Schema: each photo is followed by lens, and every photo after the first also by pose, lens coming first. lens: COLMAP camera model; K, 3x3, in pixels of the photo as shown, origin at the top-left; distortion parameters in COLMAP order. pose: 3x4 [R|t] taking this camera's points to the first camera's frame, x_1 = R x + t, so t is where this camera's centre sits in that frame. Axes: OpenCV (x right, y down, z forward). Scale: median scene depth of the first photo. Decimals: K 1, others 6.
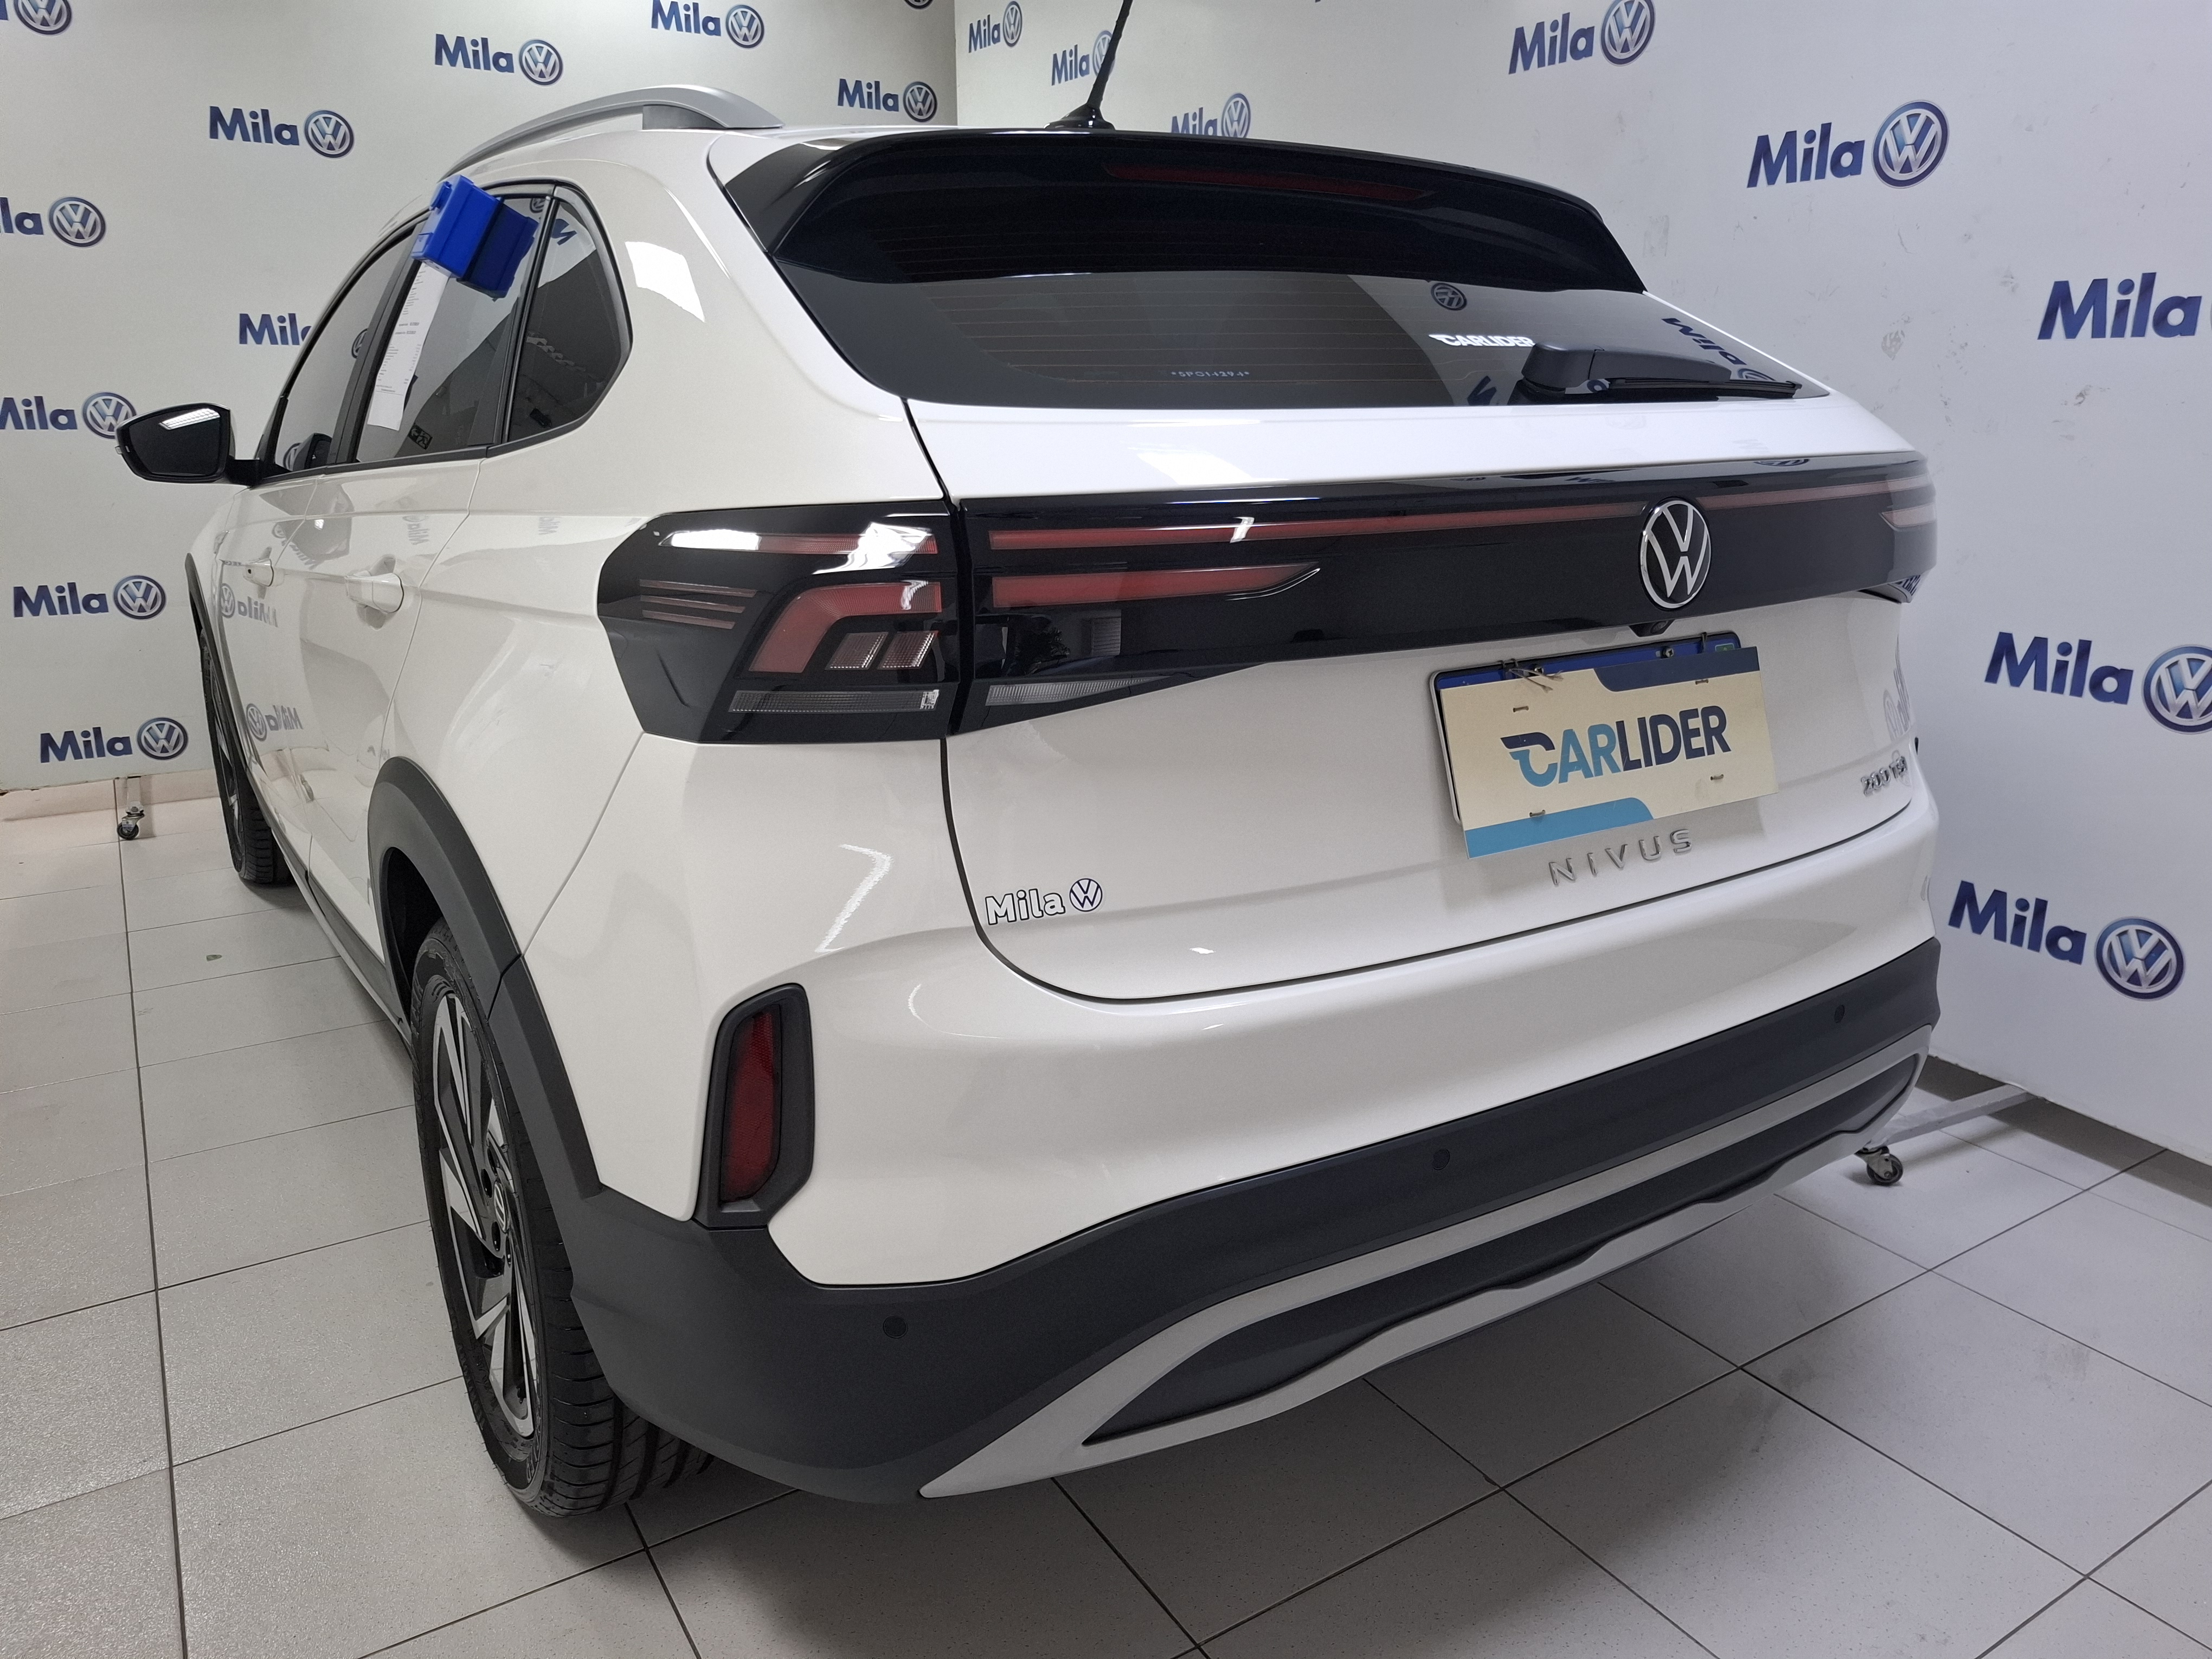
lens RADIAL K [[1572.4, 0, 1174.5], [0, 1572.4, 827.8], [0, 0, 1]] dist [0.123668, -0.205834]
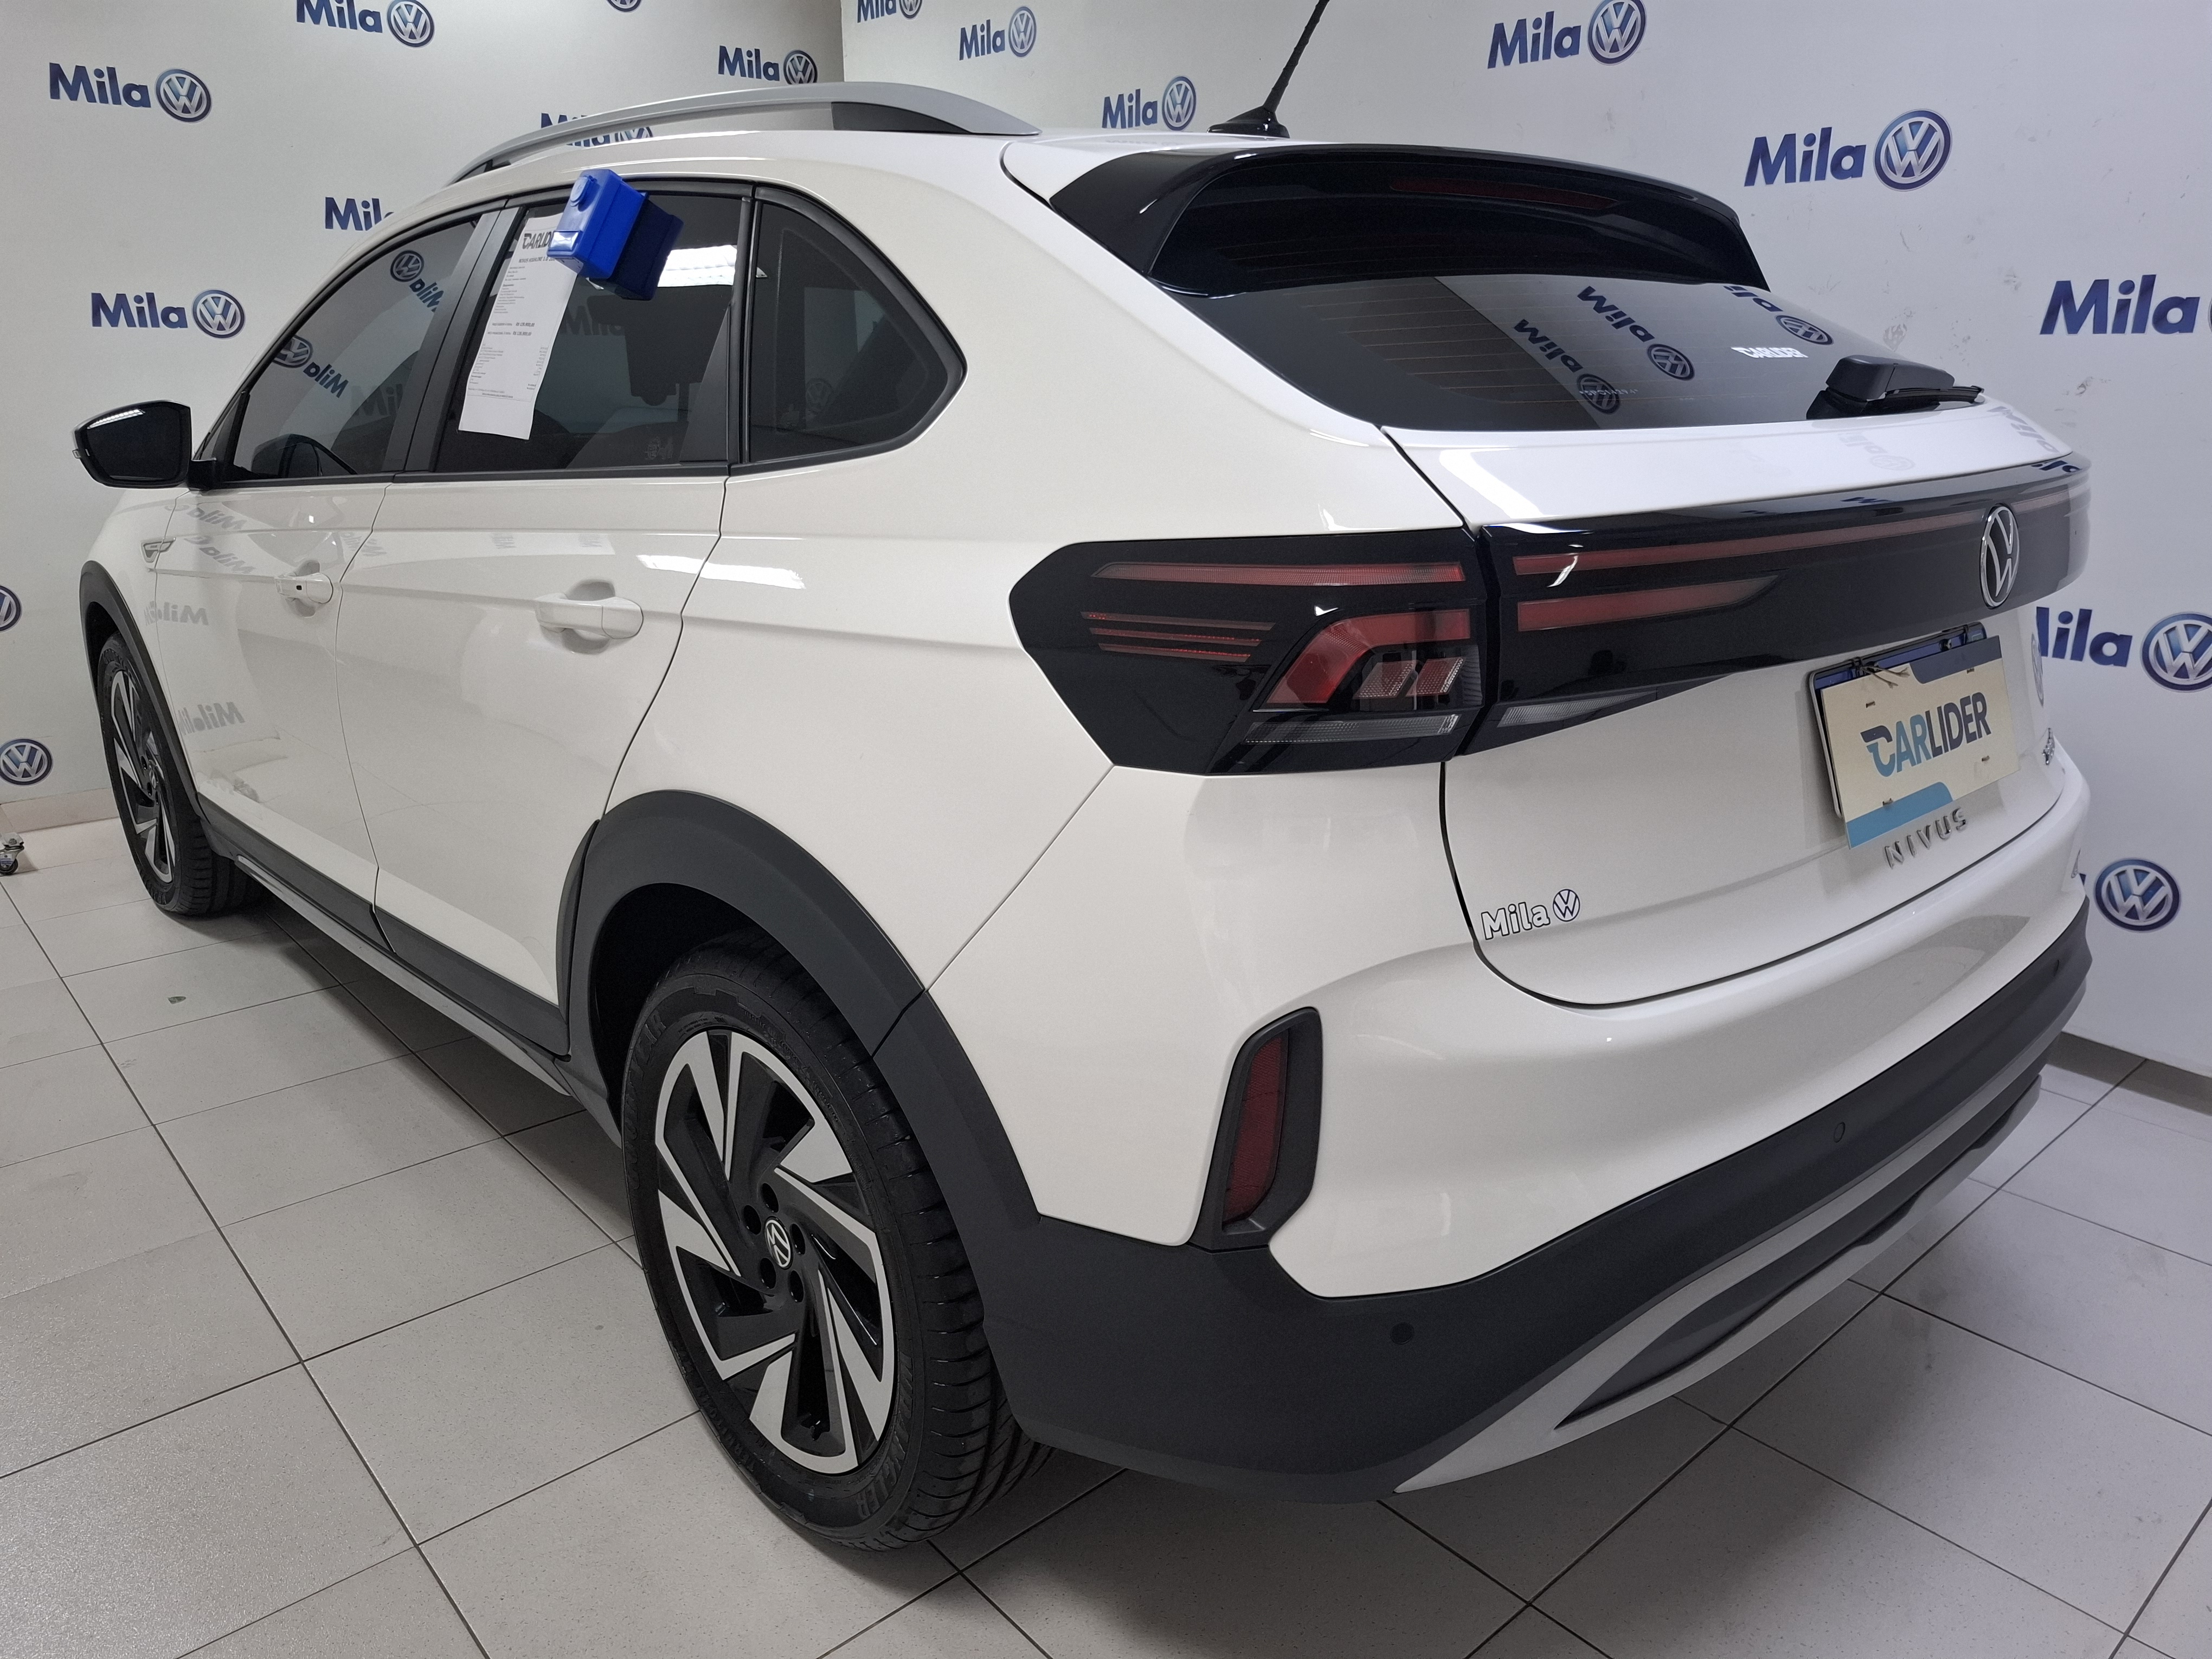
lens RADIAL K [[1577.2, 0, 1106.0], [0, 1577.2, 829.5], [0, 0, 1]] dist [0.088109, -0.132080]
pose [[0.987862, -0.047366, 0.147934, -0.276553], [0.043746, 0.998660, 0.027633, -0.026744], [-0.149045, -0.020826, 0.988611, 0.009676]]
